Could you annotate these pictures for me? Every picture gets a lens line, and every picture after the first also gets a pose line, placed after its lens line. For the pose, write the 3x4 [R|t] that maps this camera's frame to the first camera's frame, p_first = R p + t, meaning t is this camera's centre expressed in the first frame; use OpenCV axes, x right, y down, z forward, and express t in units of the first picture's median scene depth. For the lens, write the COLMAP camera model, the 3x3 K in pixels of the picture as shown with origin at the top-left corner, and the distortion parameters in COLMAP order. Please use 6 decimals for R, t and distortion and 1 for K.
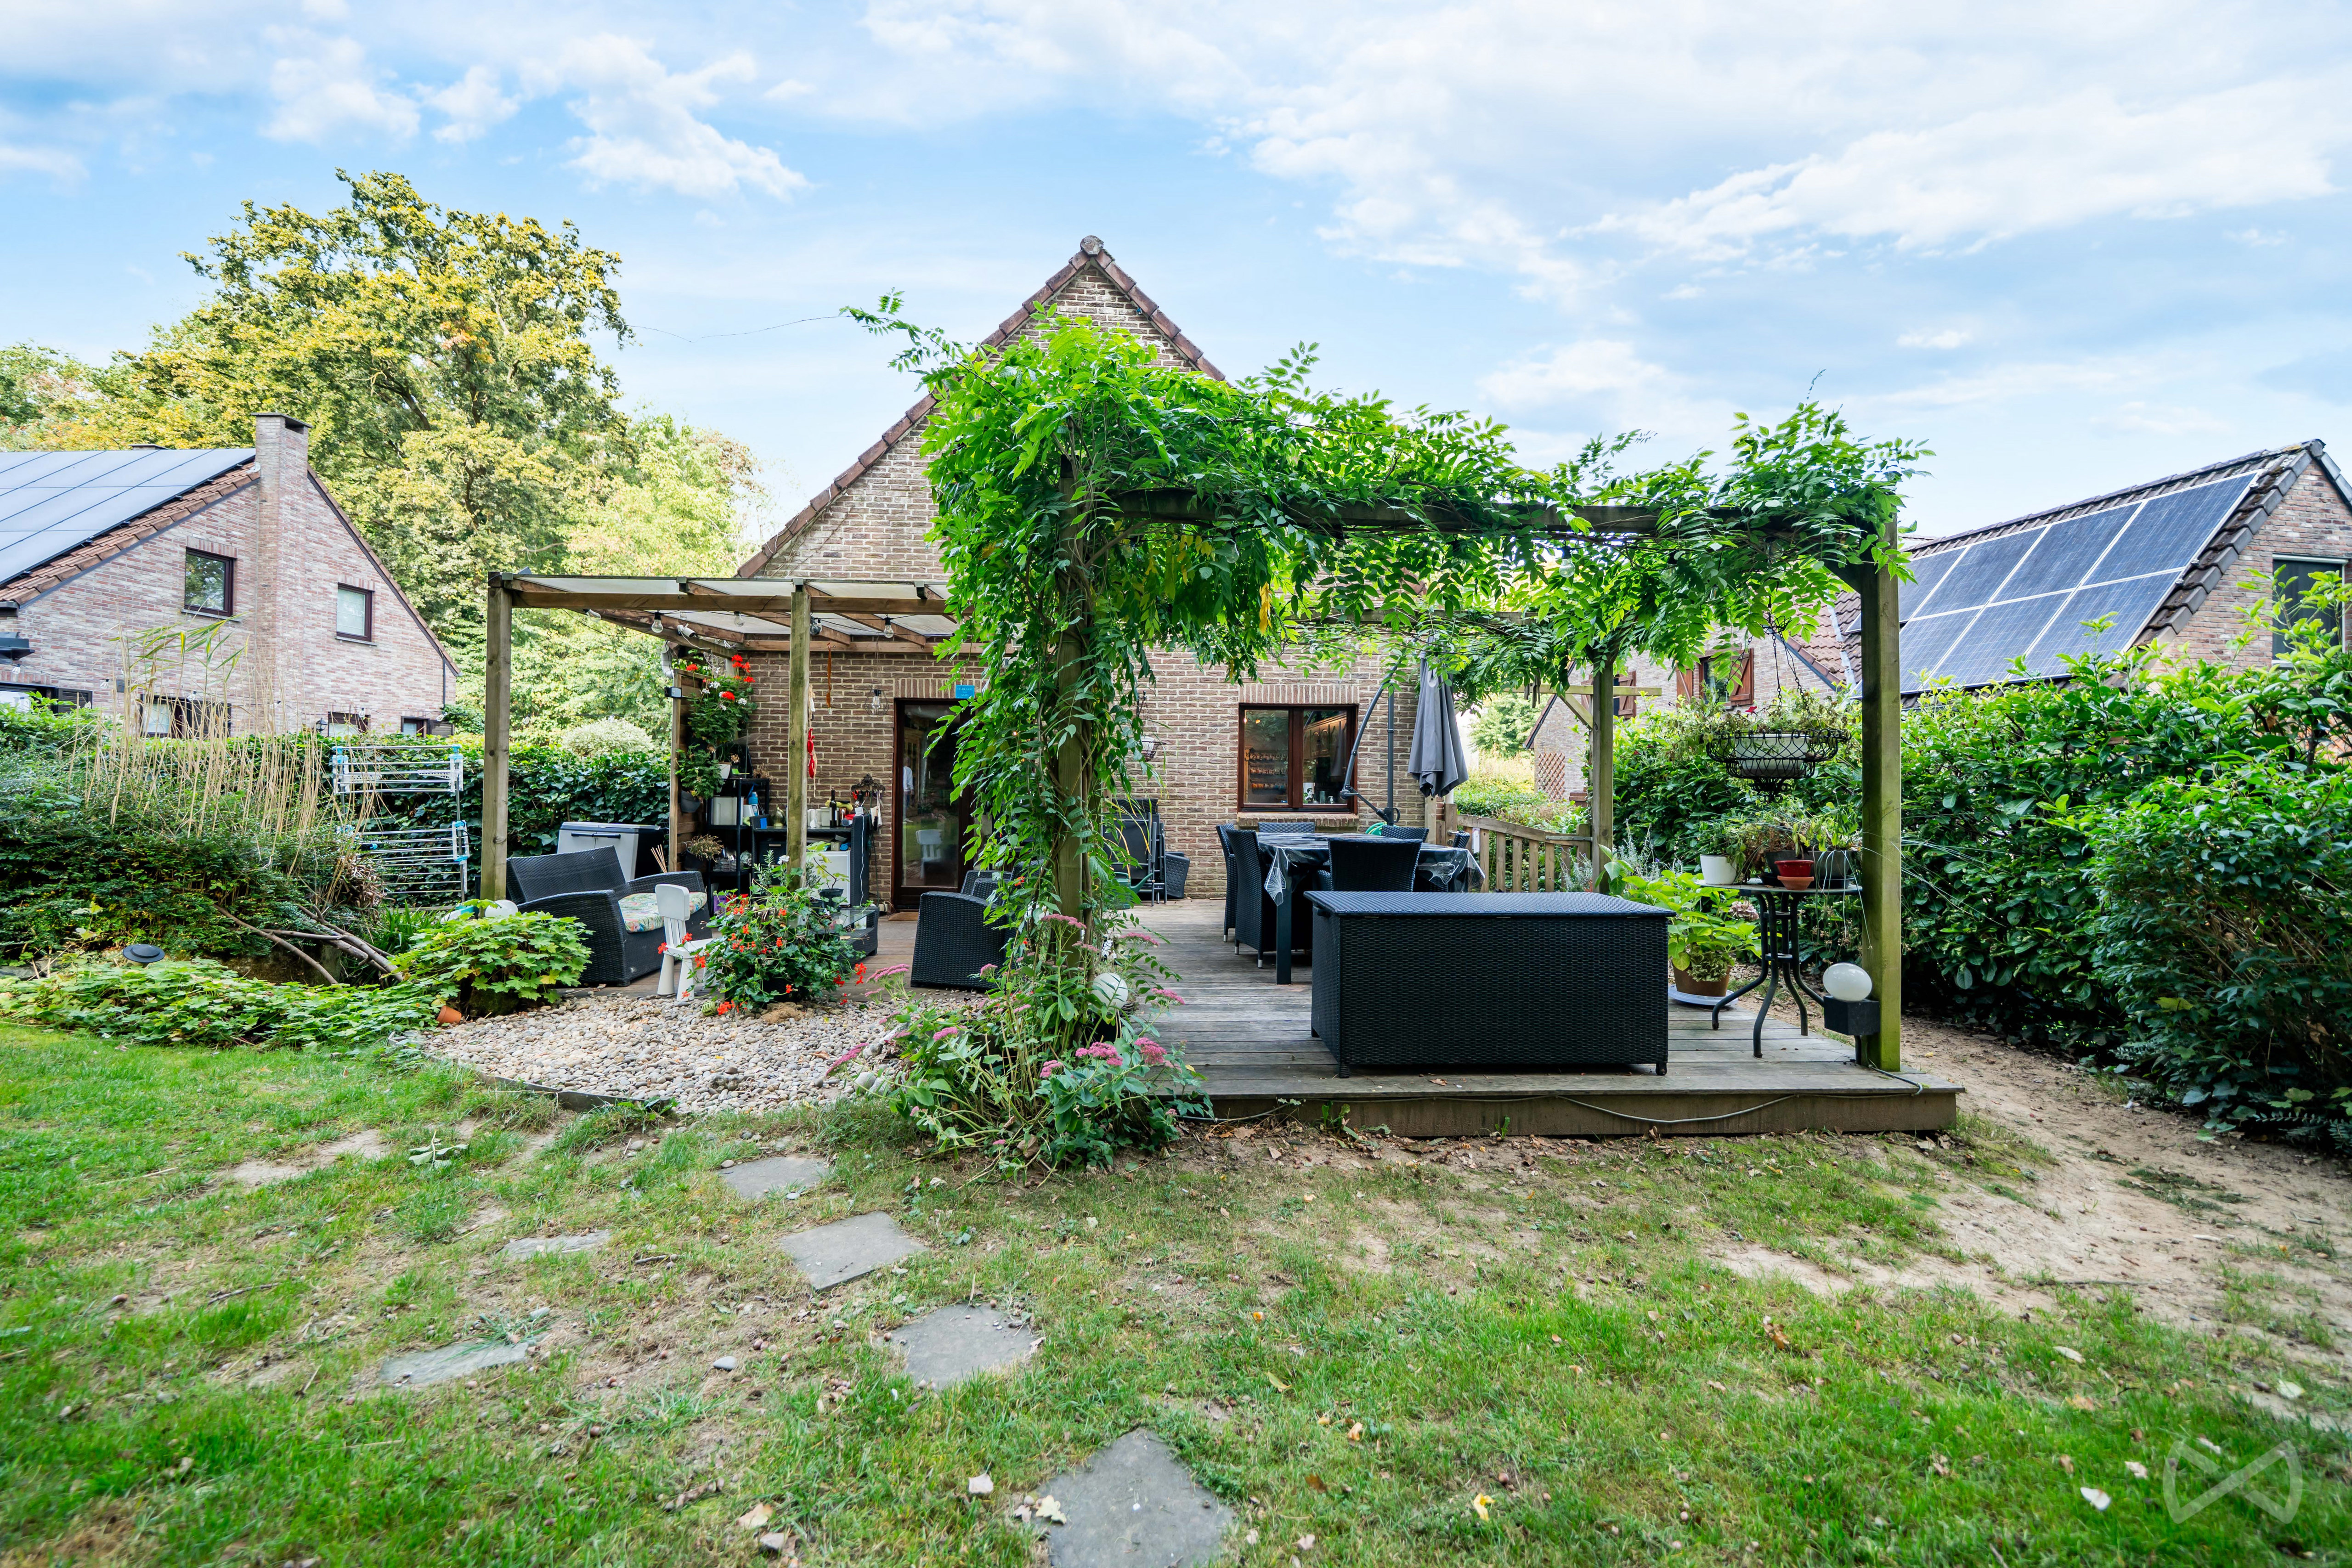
lens RADIAL K [[796.6, 0, 1180.7], [0, 796.6, 780.8], [0, 0, 1]] dist [-0.004025, -0.000353]
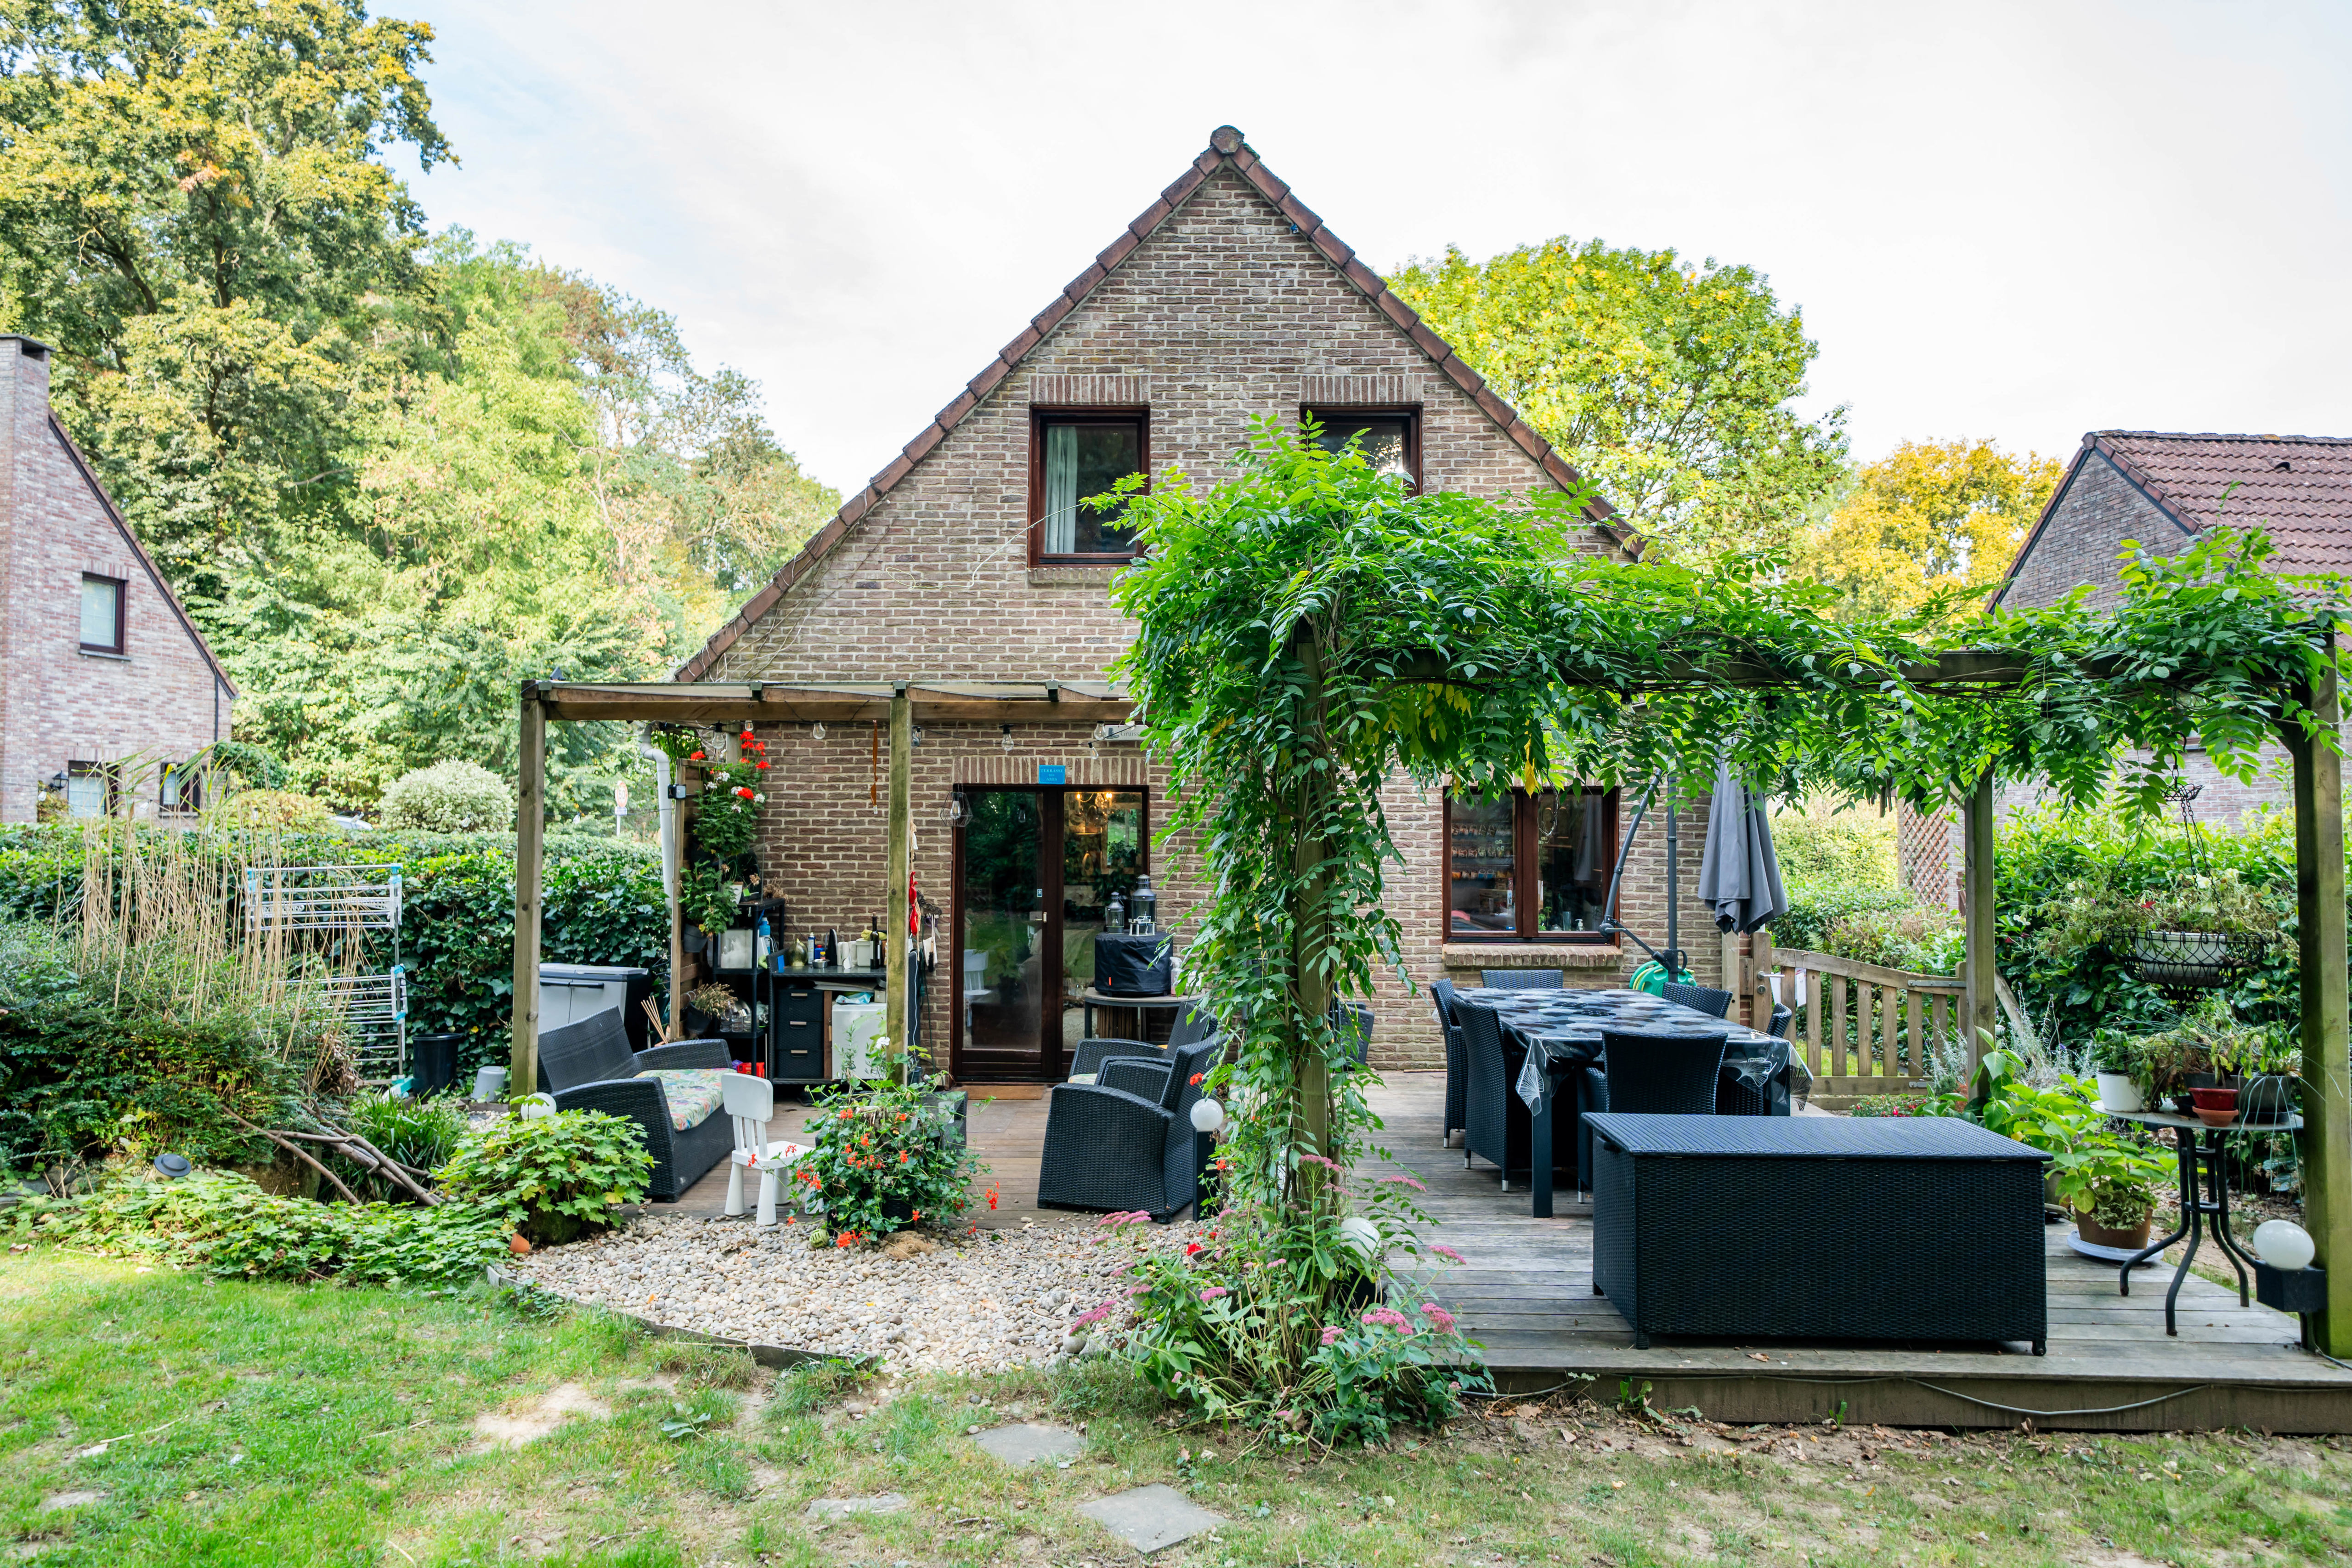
lens RADIAL K [[1348.4, 0, 1178.8], [0, 1348.4, 787.8], [0, 0, 1]] dist [-0.000341, 0.003460]
pose [[0.997123, -0.007629, -0.075413, -0.116249], [0.006356, 0.999834, -0.017103, -0.134112], [0.075531, 0.016575, 0.997006, -0.317261]]
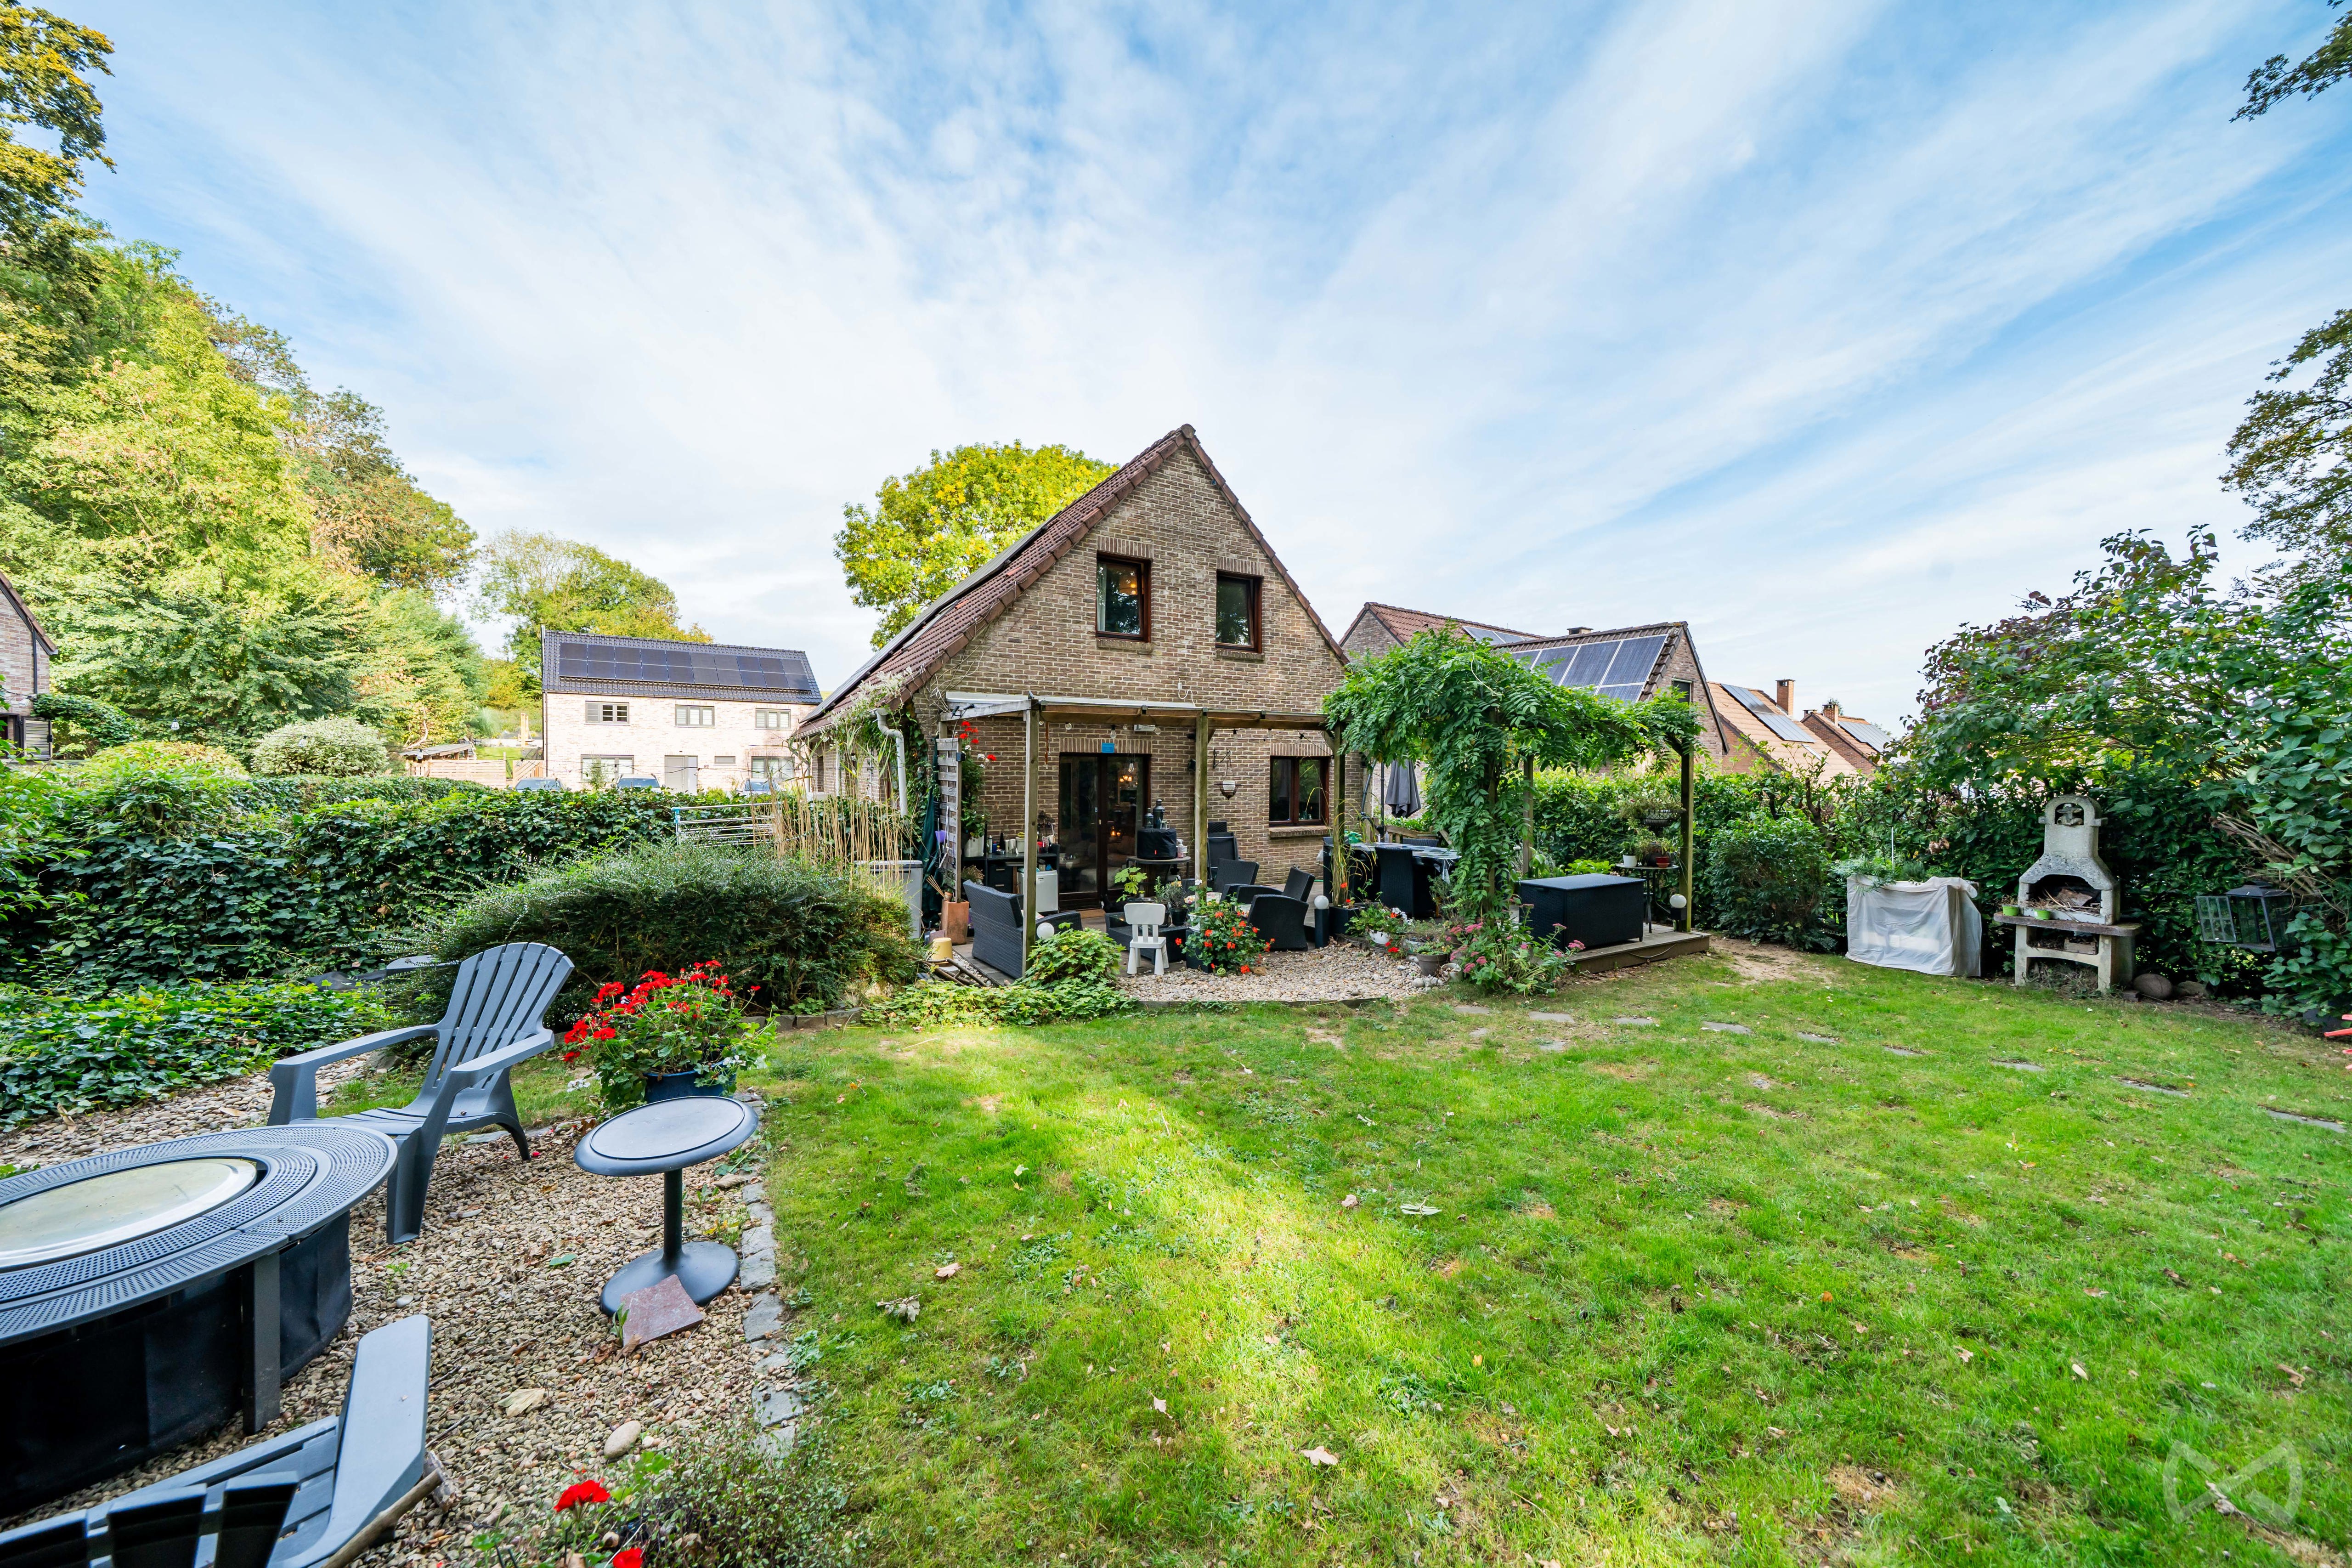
lens RADIAL K [[796.7, 0, 1136.2], [0, 796.7, 778.8], [0, 0, 1]] dist [-0.004025, -0.000353]
pose [[0.896041, -0.012307, 0.443800, -1.414021], [-0.001315, 0.999538, 0.030374, -0.169895], [-0.443969, -0.027800, 0.895611, -0.413607]]
